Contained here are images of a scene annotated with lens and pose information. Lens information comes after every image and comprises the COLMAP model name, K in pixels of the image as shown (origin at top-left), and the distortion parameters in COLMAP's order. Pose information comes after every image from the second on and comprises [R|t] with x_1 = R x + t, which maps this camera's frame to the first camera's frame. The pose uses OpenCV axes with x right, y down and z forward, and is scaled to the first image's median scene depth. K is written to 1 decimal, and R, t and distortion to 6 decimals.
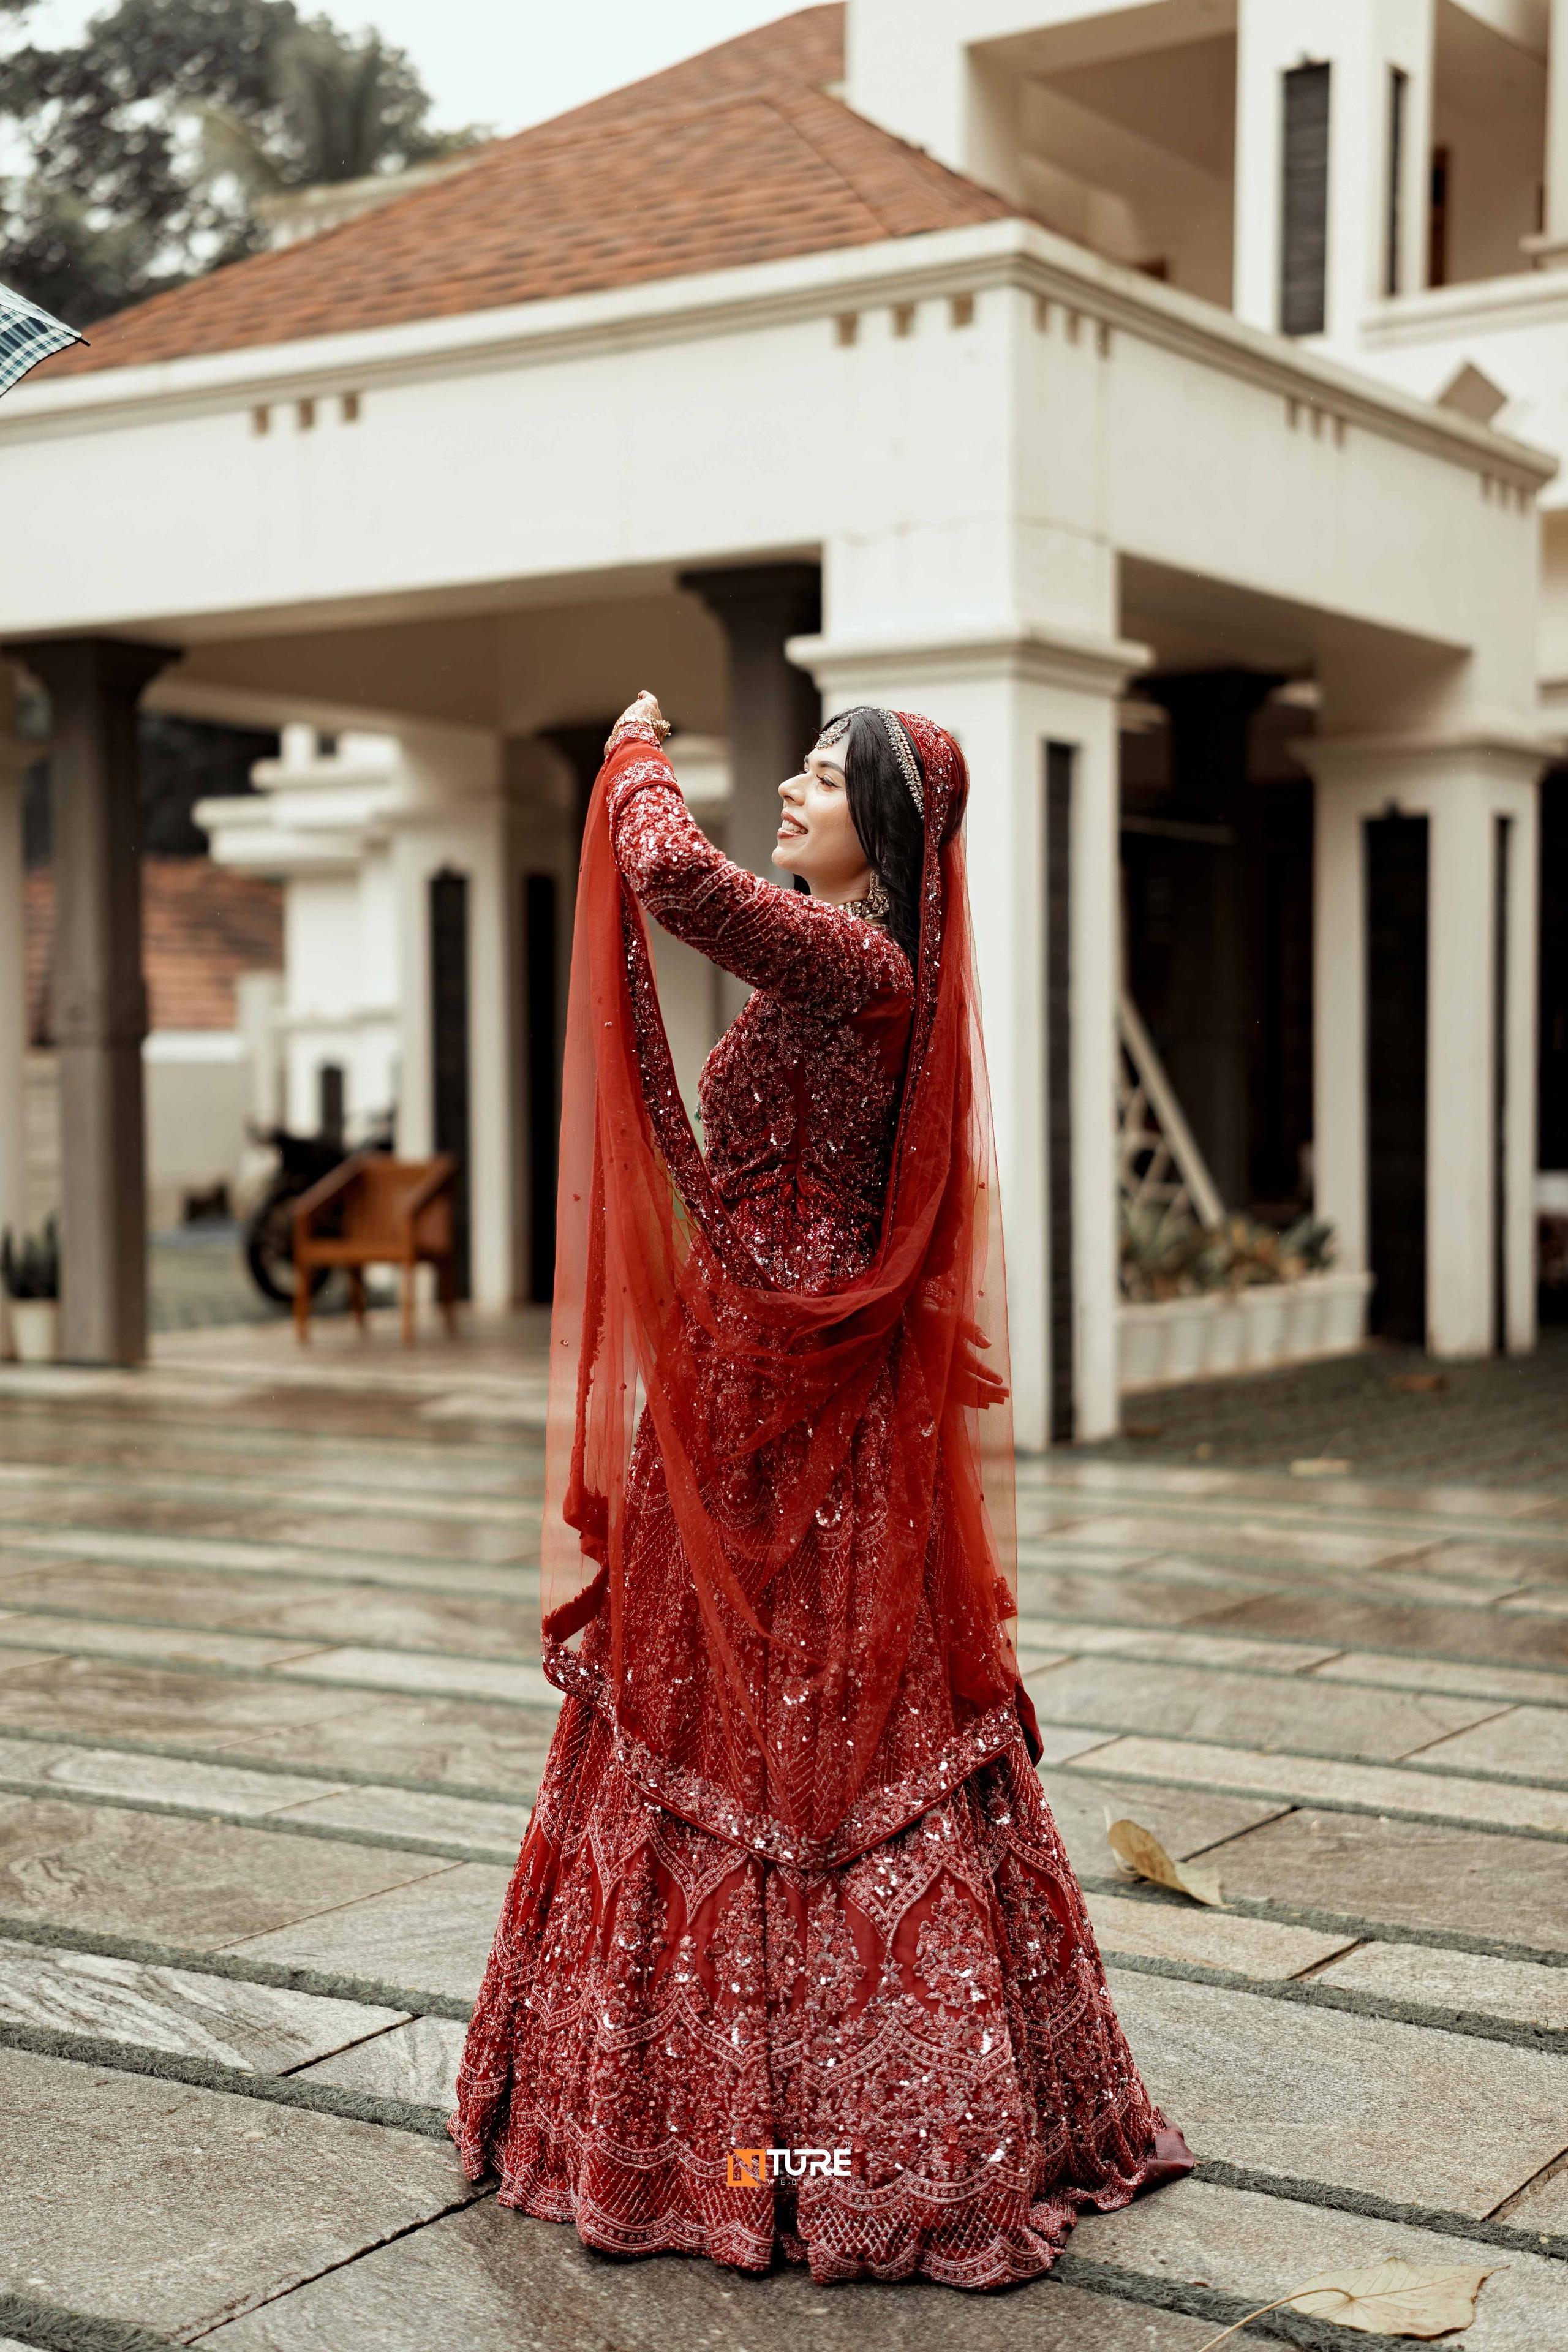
lens RADIAL K [[3247.5, 0, 784.0], [0, 3247.5, 1176.0], [0, 0, 1]] dist [0.197631, 0.016521]
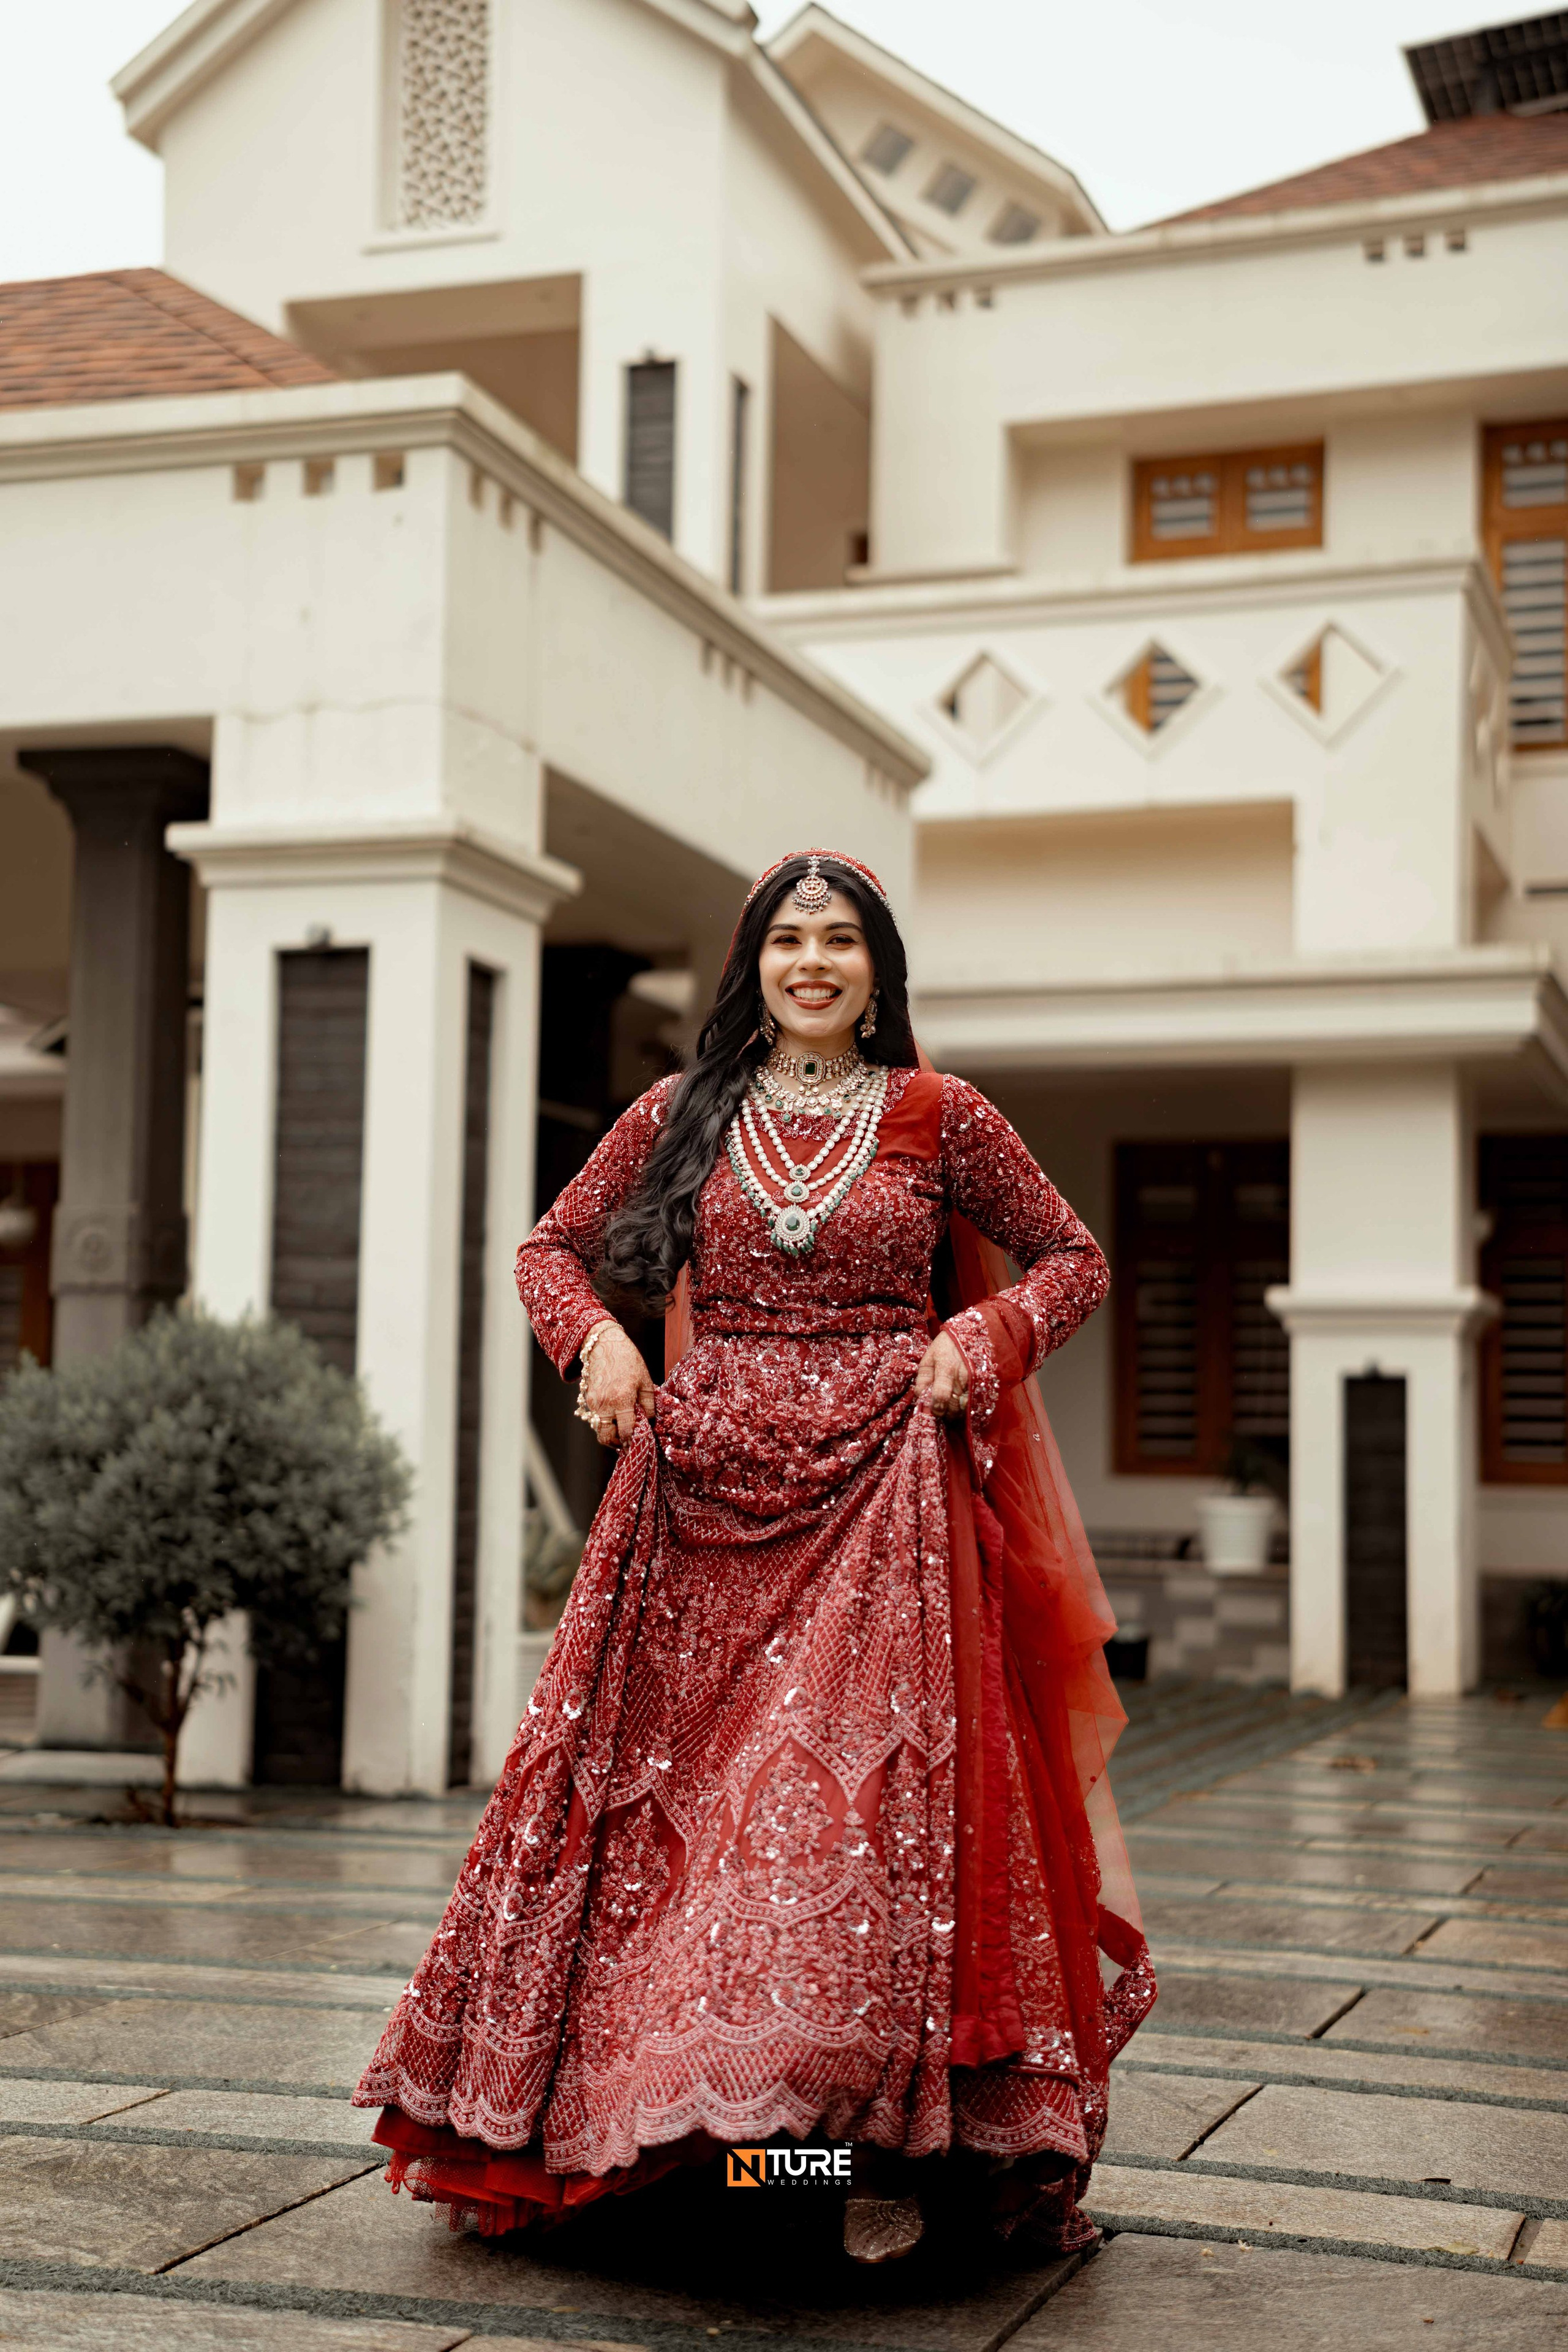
lens RADIAL K [[3247.5, 0, 784.0], [0, 3247.5, 1176.0], [0, 0, 1]] dist [0.197631, 0.016521]
pose [[0.966616, 0.048337, 0.251629, -0.053031], [-0.017787, 0.992334, -0.122297, 0.027137], [-0.255612, 0.113738, 0.960066, 0.150679]]
